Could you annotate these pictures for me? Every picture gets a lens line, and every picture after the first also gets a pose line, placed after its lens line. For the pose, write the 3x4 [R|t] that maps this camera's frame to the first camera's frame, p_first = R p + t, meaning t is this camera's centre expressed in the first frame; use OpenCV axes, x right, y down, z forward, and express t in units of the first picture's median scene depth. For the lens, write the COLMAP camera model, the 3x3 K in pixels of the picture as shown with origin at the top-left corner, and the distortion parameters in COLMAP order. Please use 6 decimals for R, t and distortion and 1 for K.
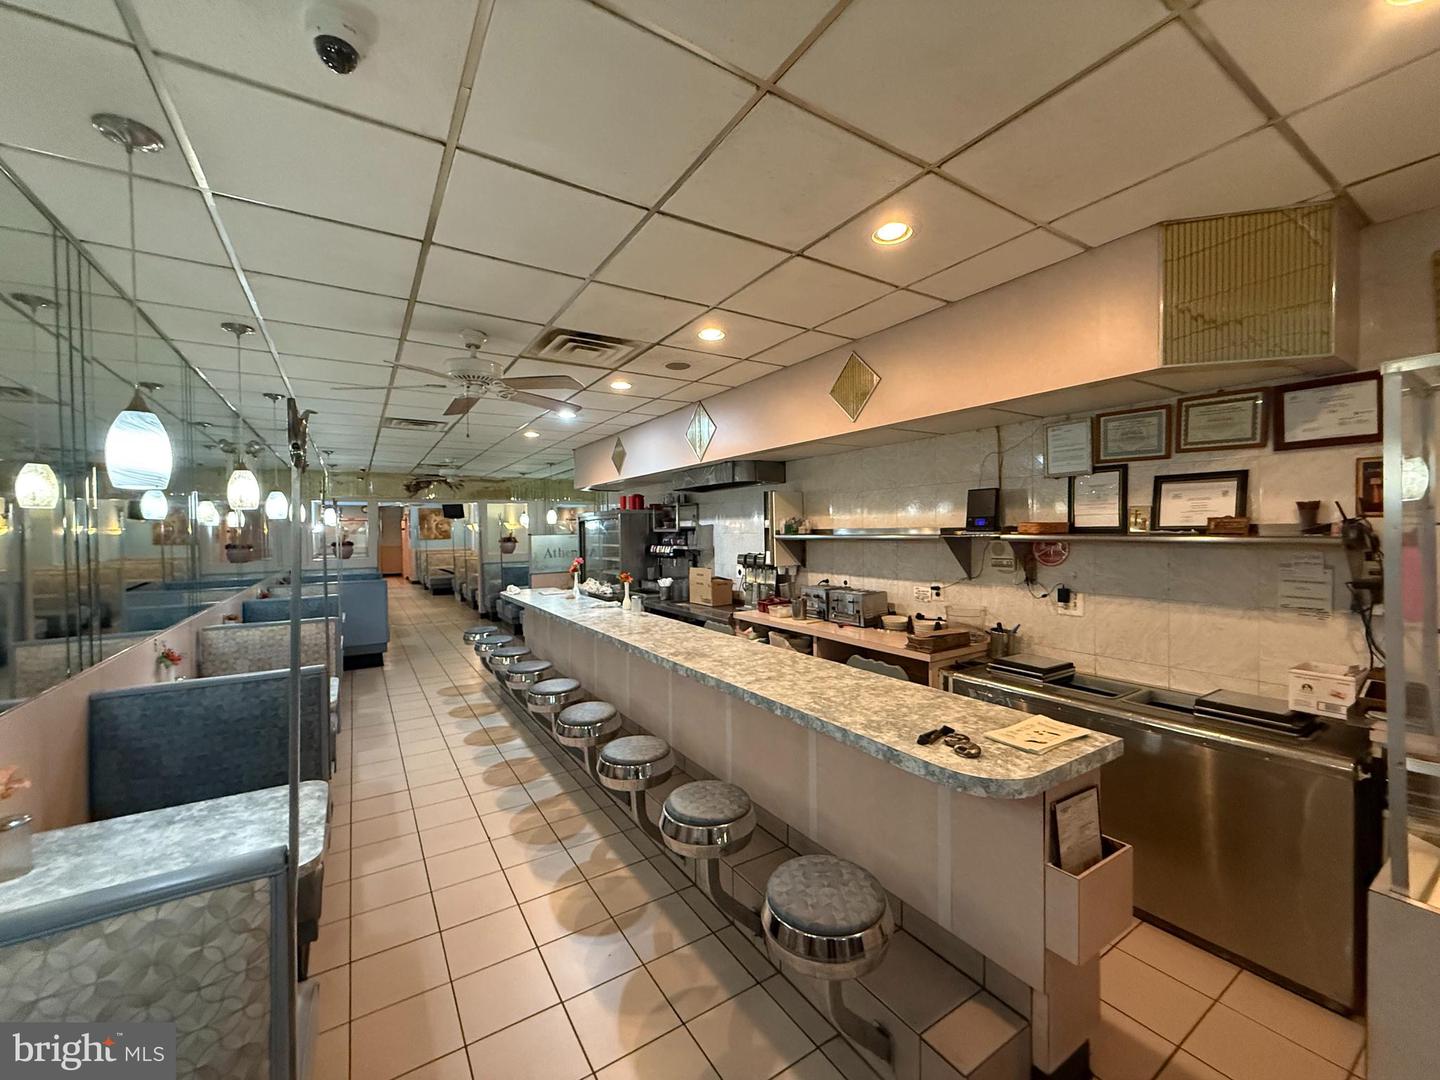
lens RADIAL K [[574.5, 0, 717.4], [0, 574.5, 539.6], [0, 0, 1]] dist [-0.000040, -0.000206]
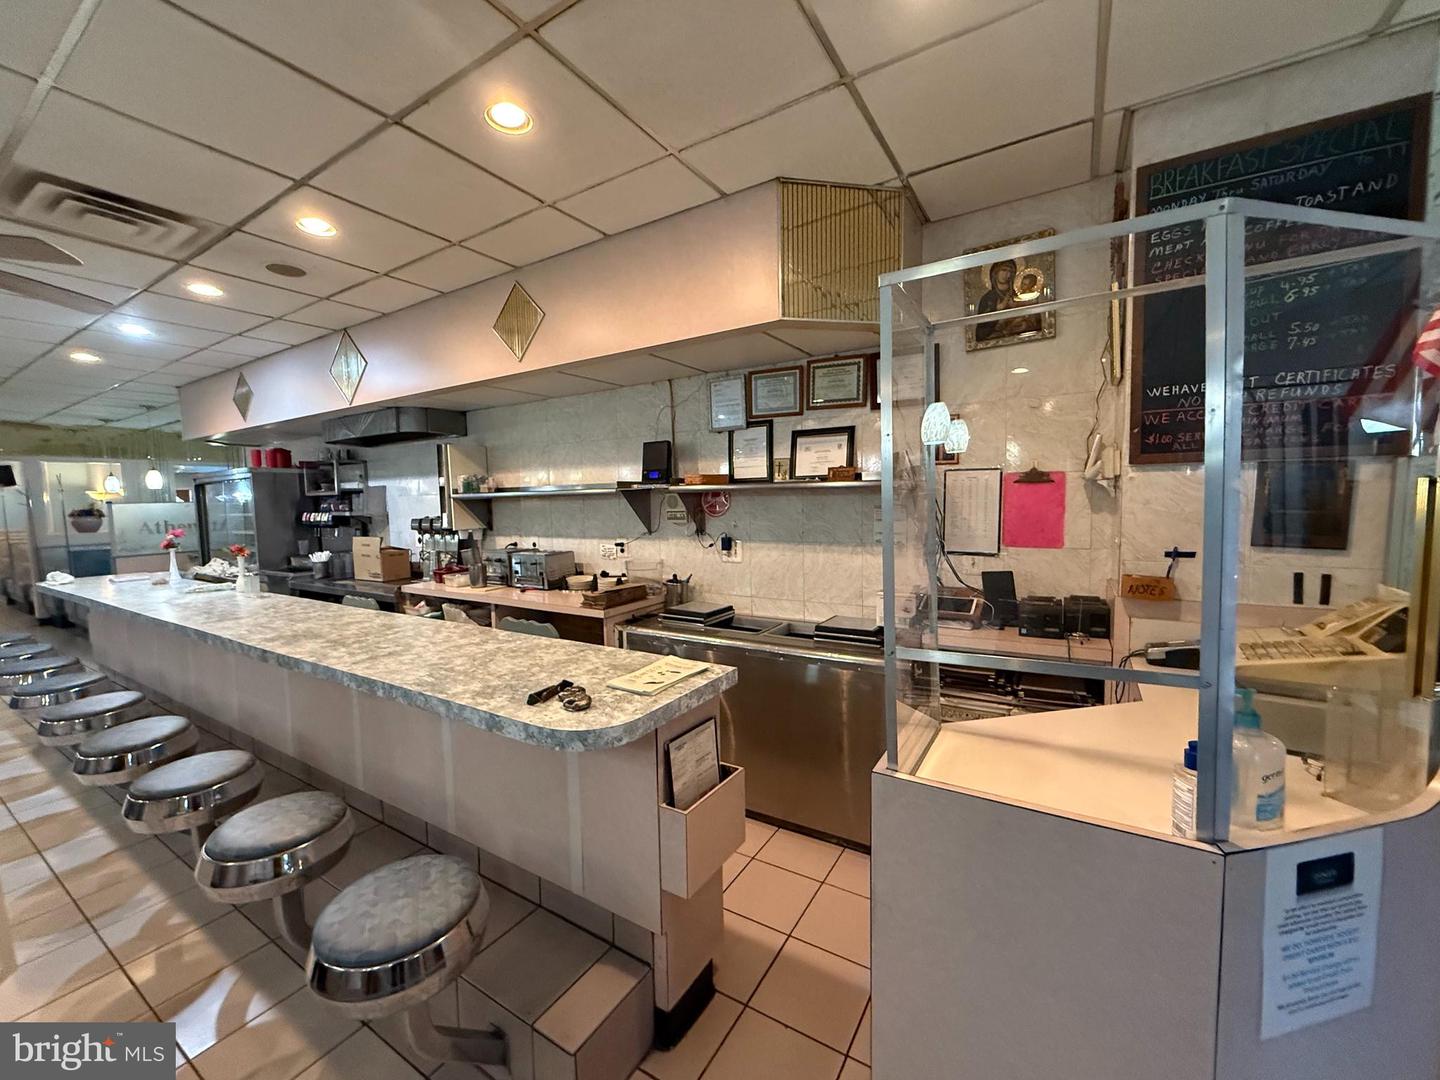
lens RADIAL K [[574.5, 0, 717.4], [0, 574.5, 539.6], [0, 0, 1]] dist [-0.000040, -0.000206]
pose [[0.901594, -0.037337, 0.430969, 0.137872], [0.016661, 0.998526, 0.051651, 0.036319], [-0.432262, -0.039388, 0.900887, 0.054454]]
